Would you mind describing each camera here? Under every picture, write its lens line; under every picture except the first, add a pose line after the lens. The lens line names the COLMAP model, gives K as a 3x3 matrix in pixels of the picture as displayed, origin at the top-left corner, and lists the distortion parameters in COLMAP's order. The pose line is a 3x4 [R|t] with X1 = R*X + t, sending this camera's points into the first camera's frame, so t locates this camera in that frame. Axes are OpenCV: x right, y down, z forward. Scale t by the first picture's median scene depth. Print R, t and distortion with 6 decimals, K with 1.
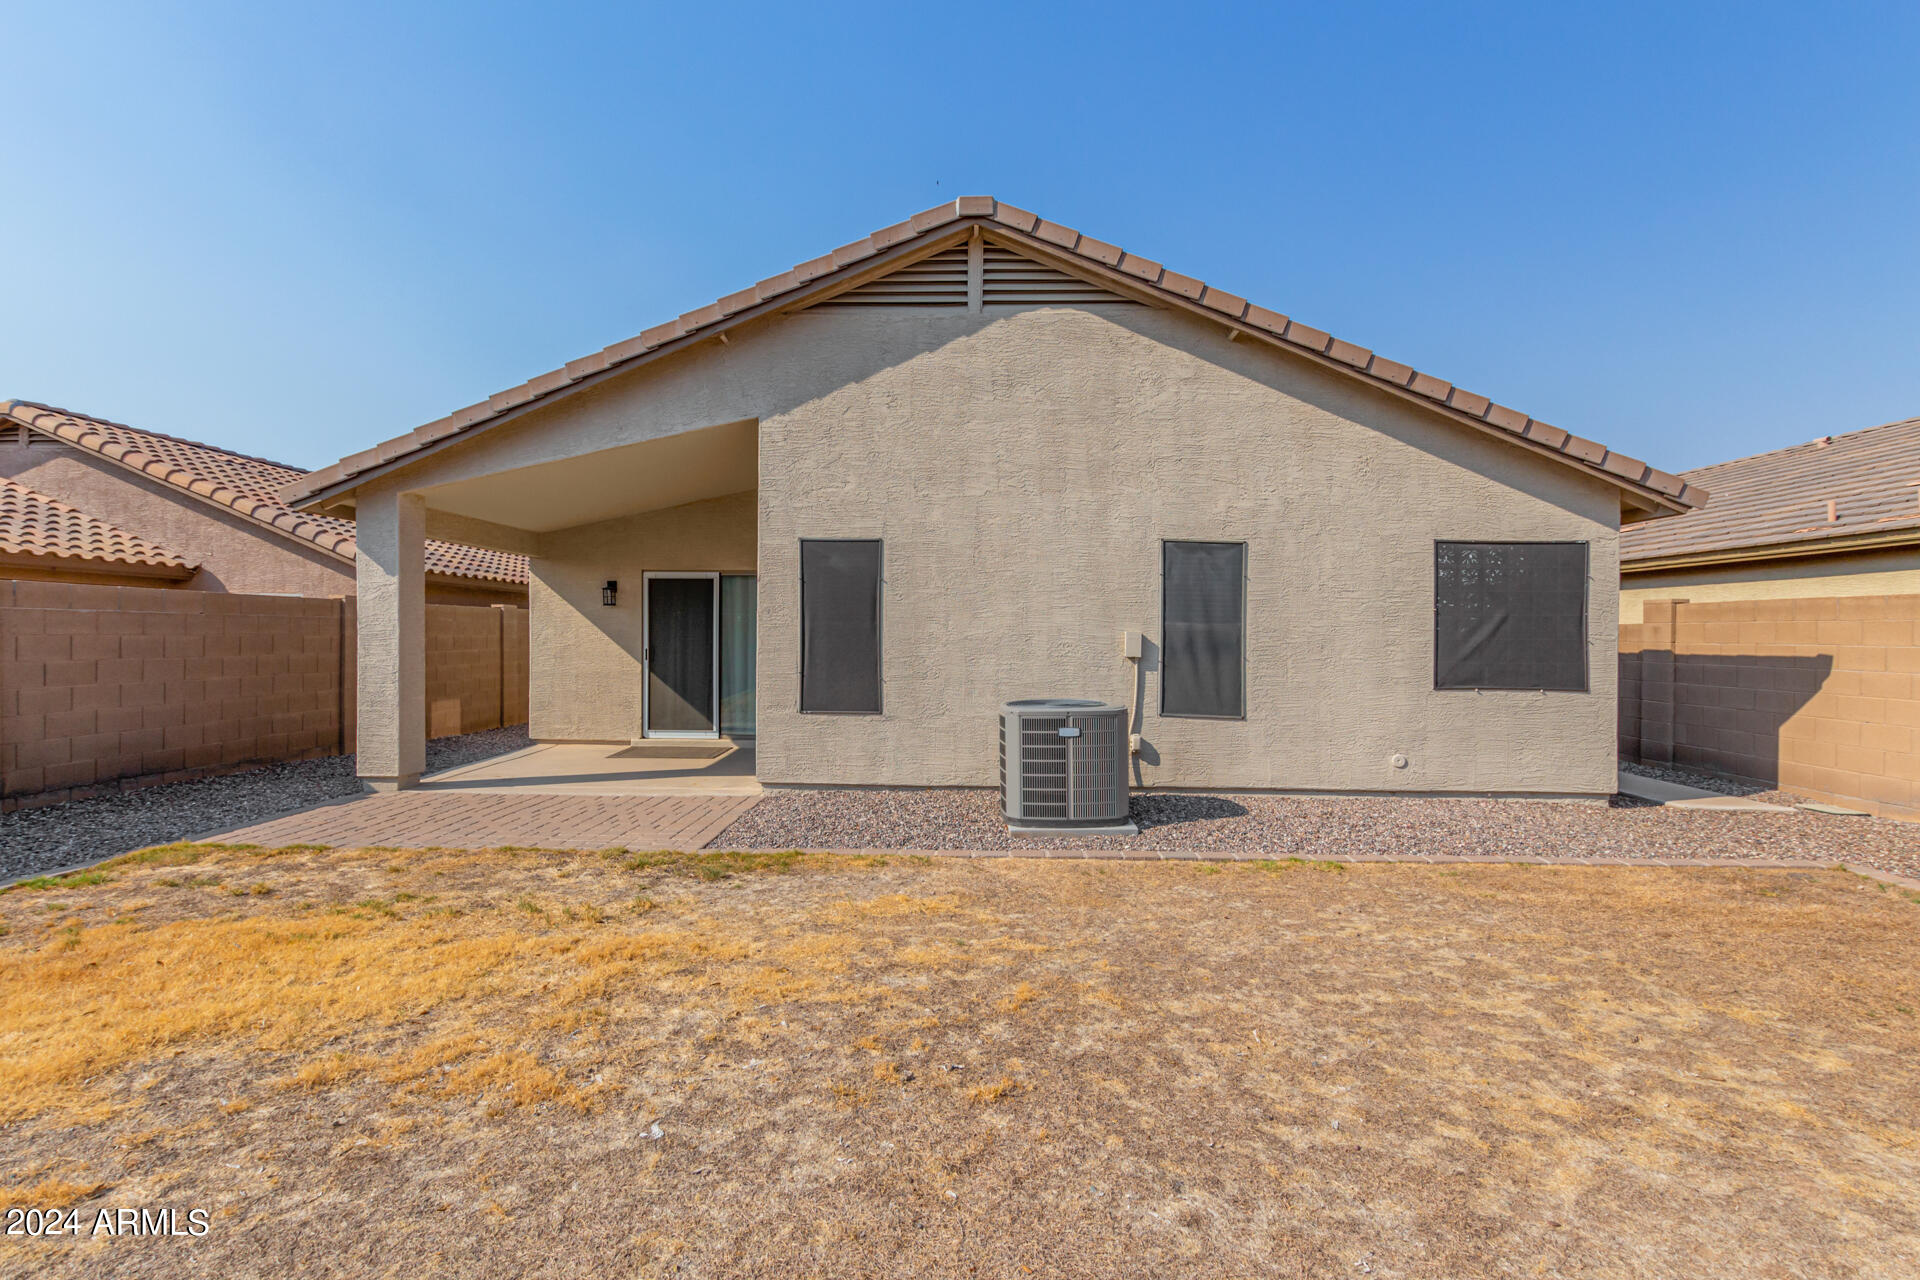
lens RADIAL K [[884.4, 0, 965.4], [0, 884.4, 646.6], [0, 0, 1]] dist [0.006238, -0.003126]
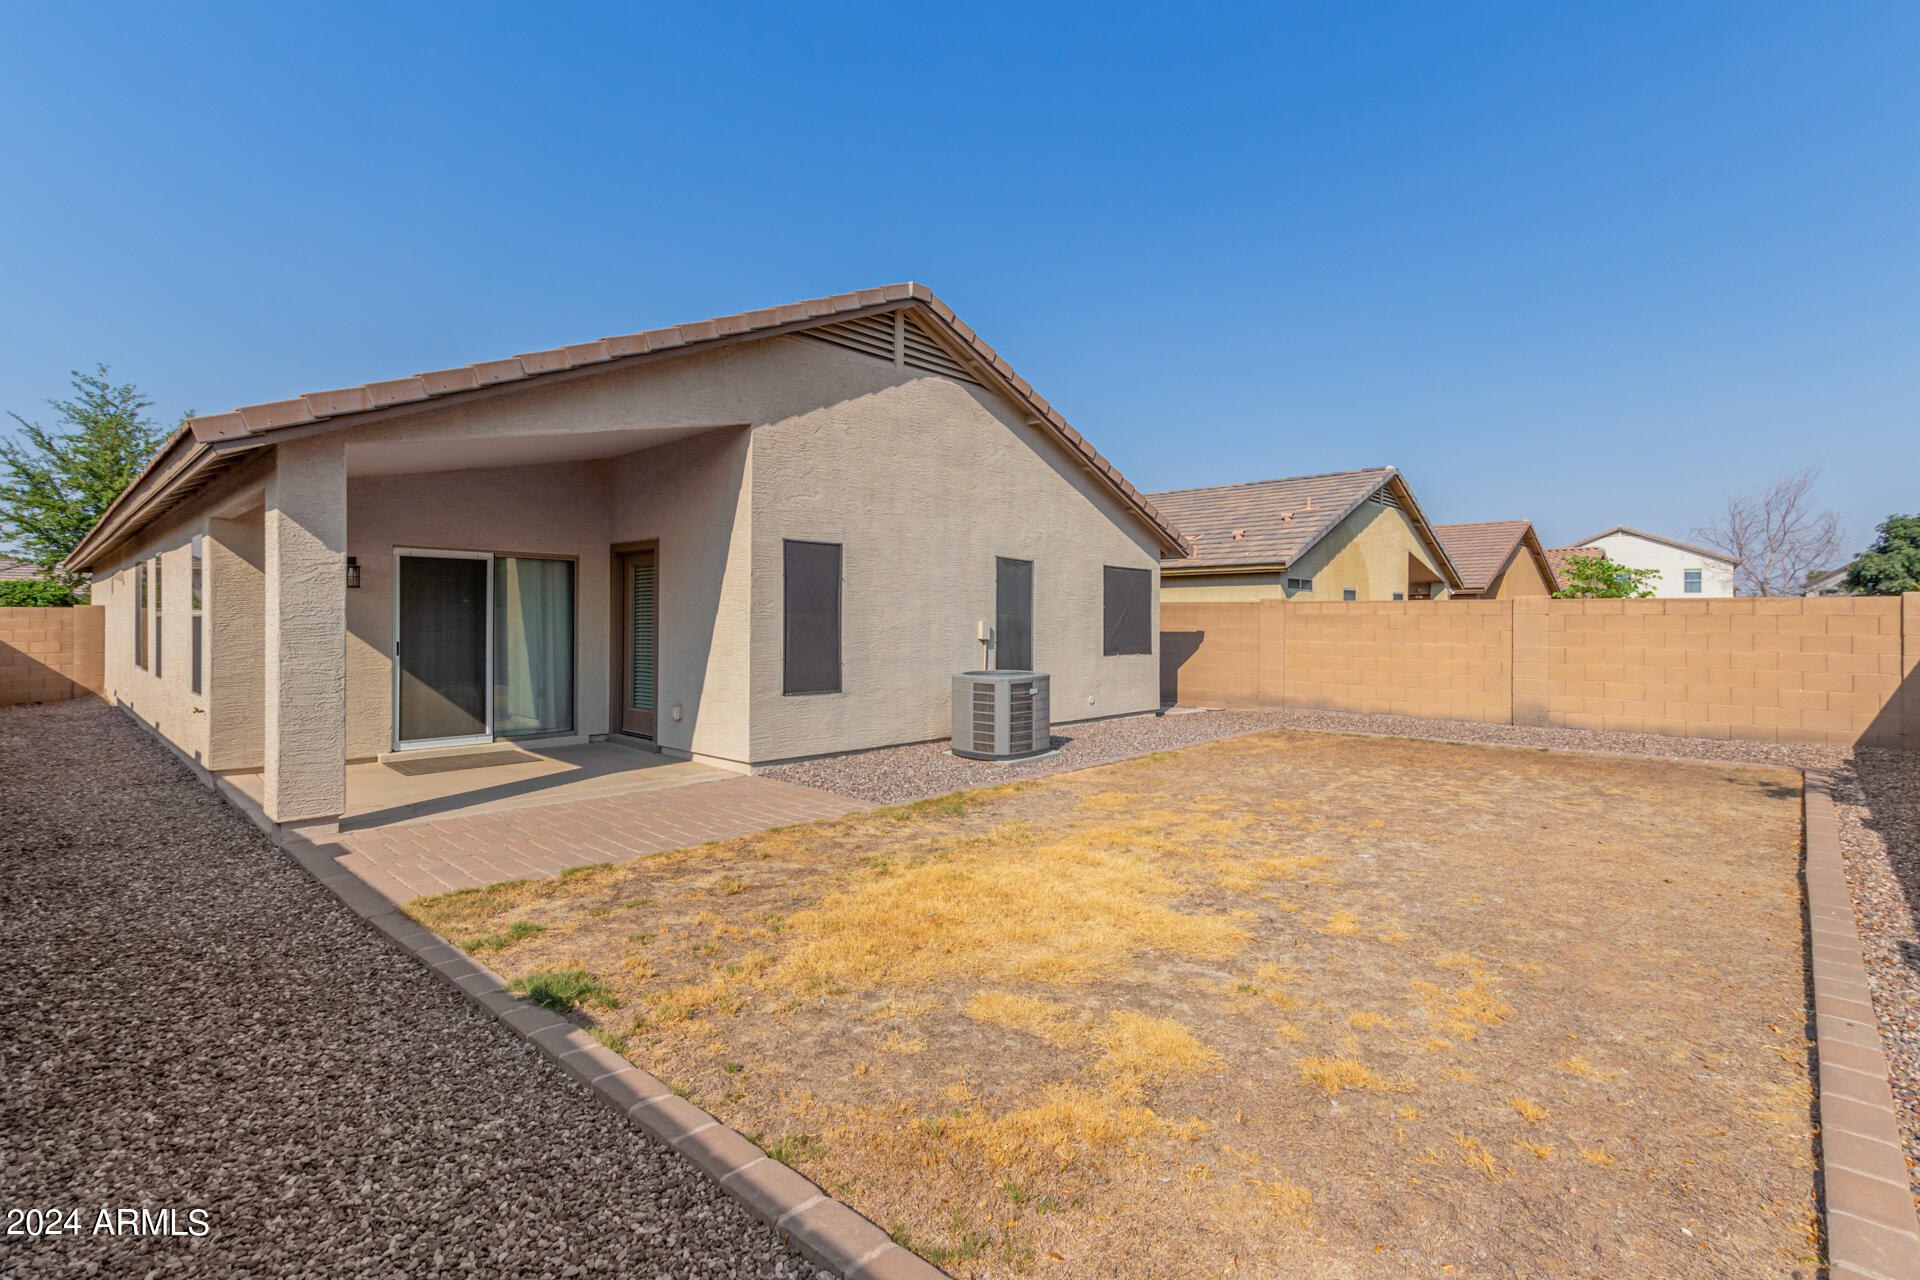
lens RADIAL K [[884.4, 0, 941.6], [0, 884.4, 623.6], [0, 0, 1]] dist [0.006238, -0.003126]
pose [[0.671748, -0.007031, 0.740746, -0.891666], [0.009476, 0.999955, 0.000899, -0.014952], [-0.740719, 0.006415, 0.671784, 0.109028]]
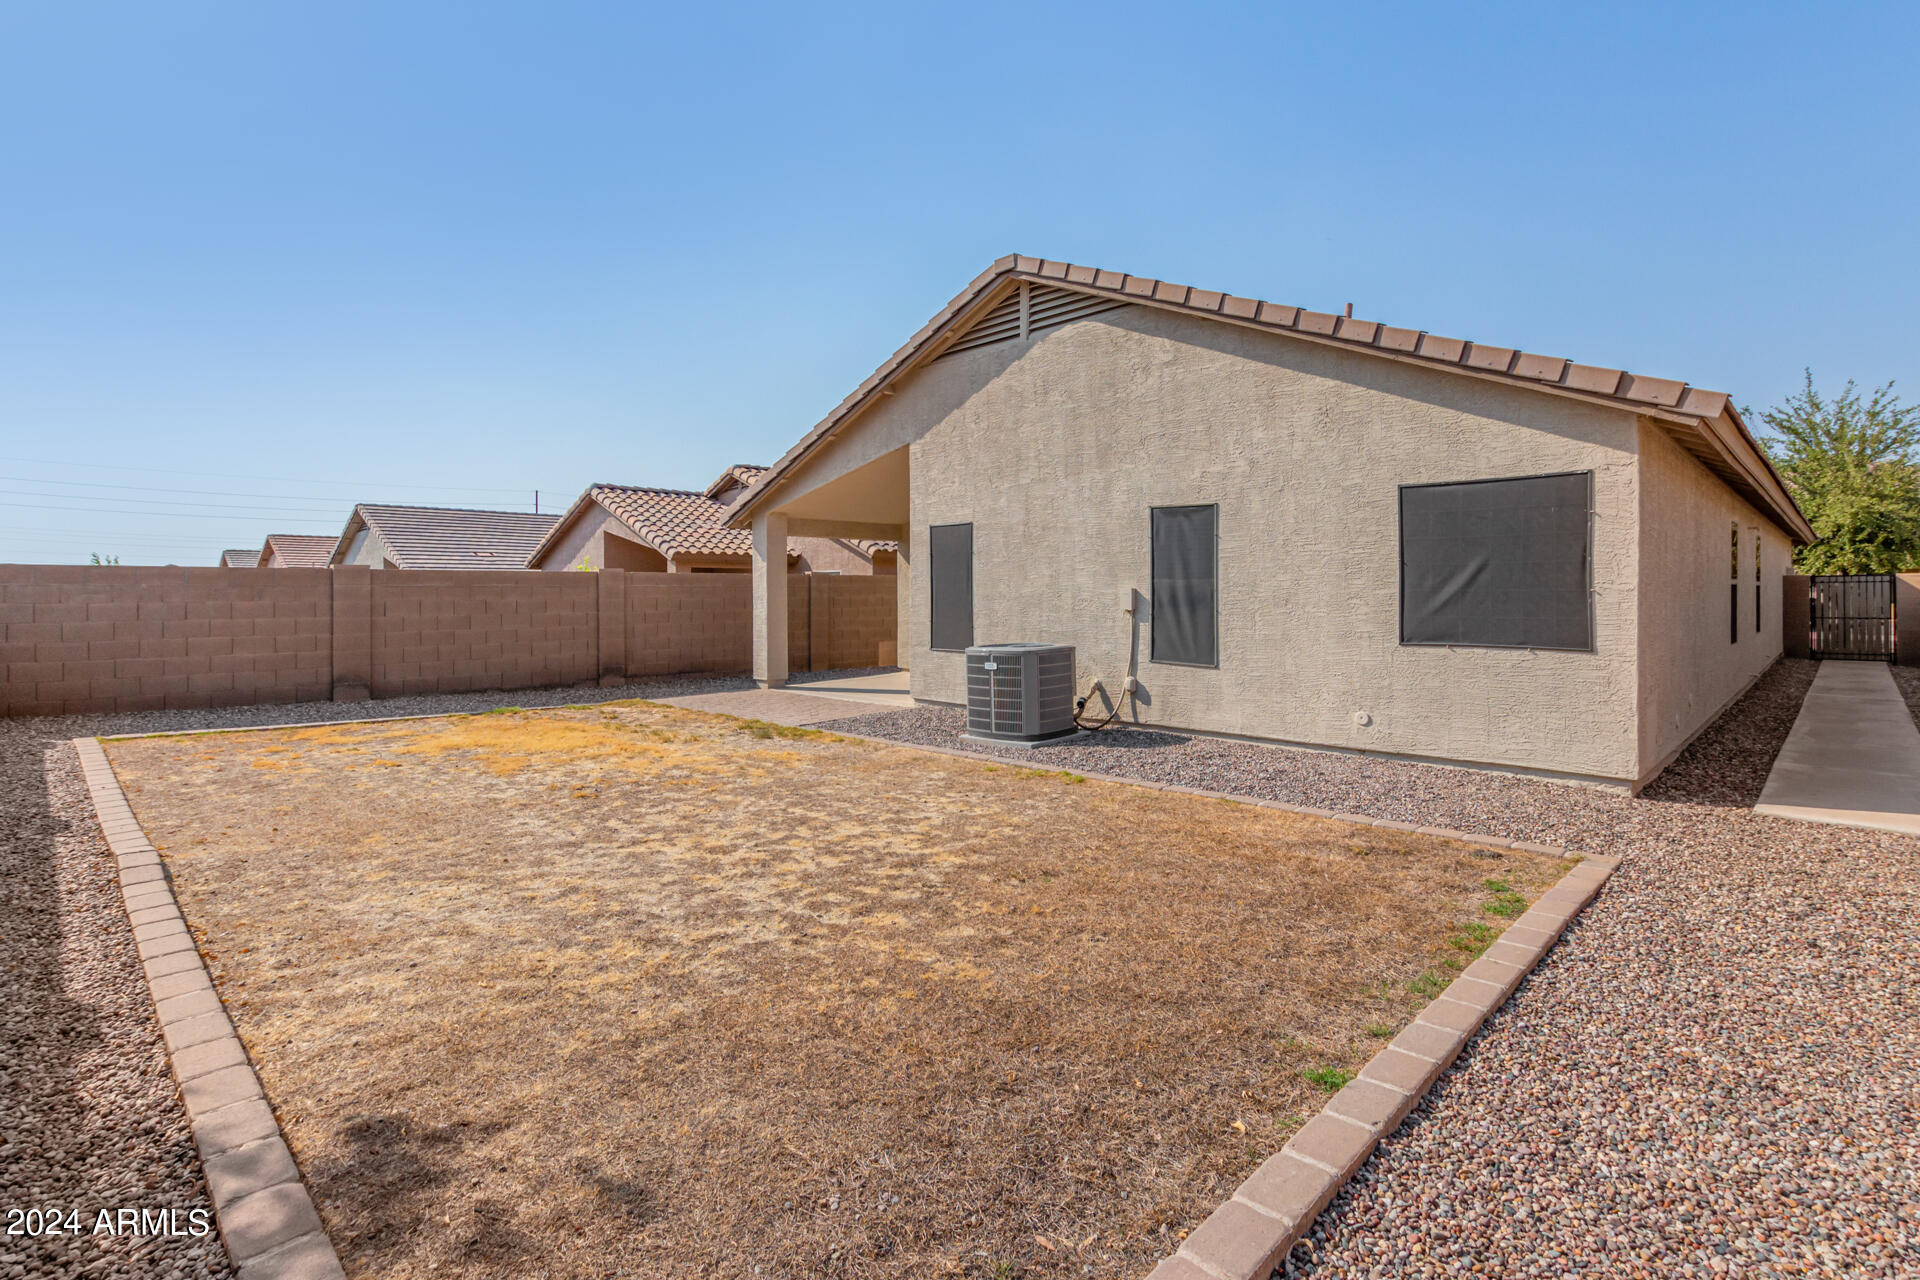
lens RADIAL K [[884.4, 0, 956.9], [0, 884.4, 604.8], [0, 0, 1]] dist [0.006238, -0.003126]
pose [[0.739313, -0.002844, -0.673356, 0.802660], [0.001699, 0.999996, -0.002358, 0.007173], [0.673360, 0.000599, 0.739314, -0.009715]]
